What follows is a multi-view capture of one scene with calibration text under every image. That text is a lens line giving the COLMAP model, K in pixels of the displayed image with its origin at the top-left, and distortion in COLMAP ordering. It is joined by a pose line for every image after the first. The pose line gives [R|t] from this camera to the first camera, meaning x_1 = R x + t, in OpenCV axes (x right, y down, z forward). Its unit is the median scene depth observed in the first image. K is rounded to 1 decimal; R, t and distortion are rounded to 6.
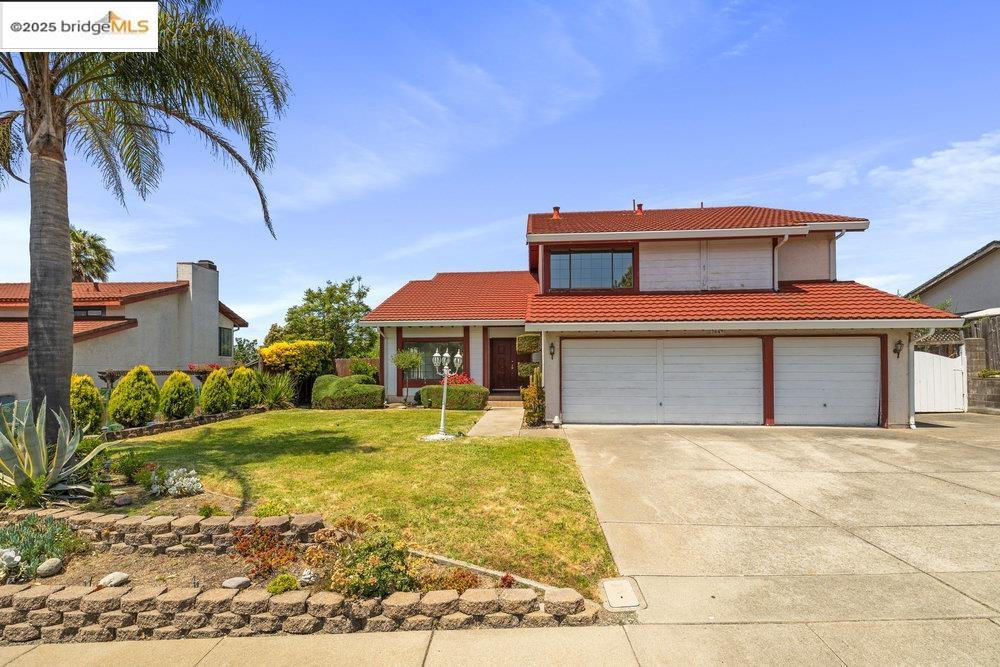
lens RADIAL K [[439.4, 0, 497.6], [0, 439.4, 350.8], [0, 0, 1]] dist [-0.000368, 0.000093]
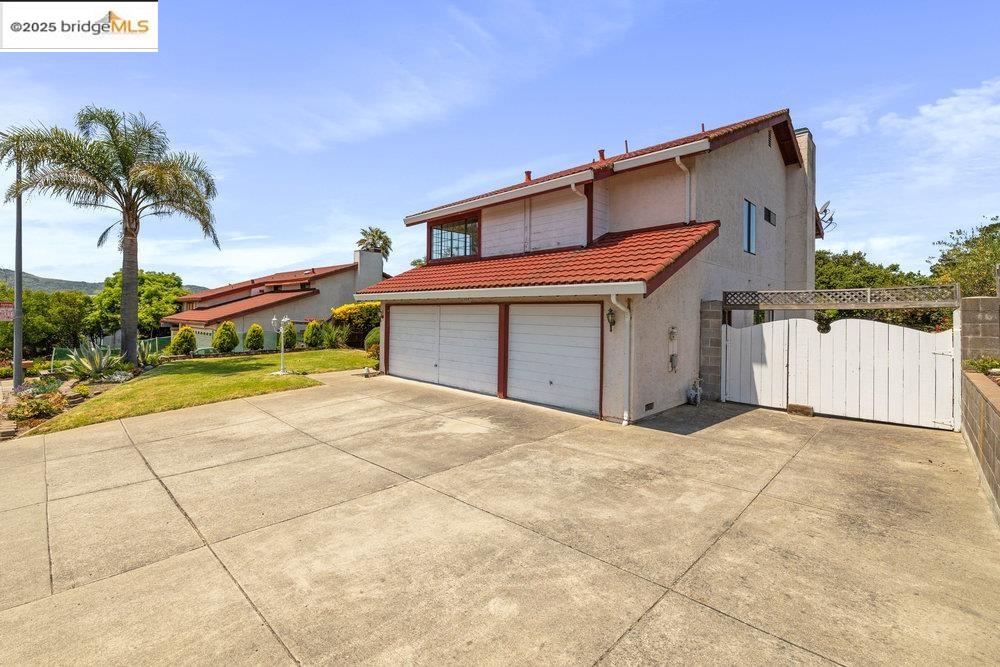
lens RADIAL K [[430.0, 0, 499.5], [0, 430.0, 302.5], [0, 0, 1]] dist [-0.000199, -0.000019]
pose [[0.776224, -0.005744, -0.630432, 1.011905], [0.012260, 0.999907, 0.005985, -0.034384], [0.630339, -0.012375, 0.776222, 0.234869]]
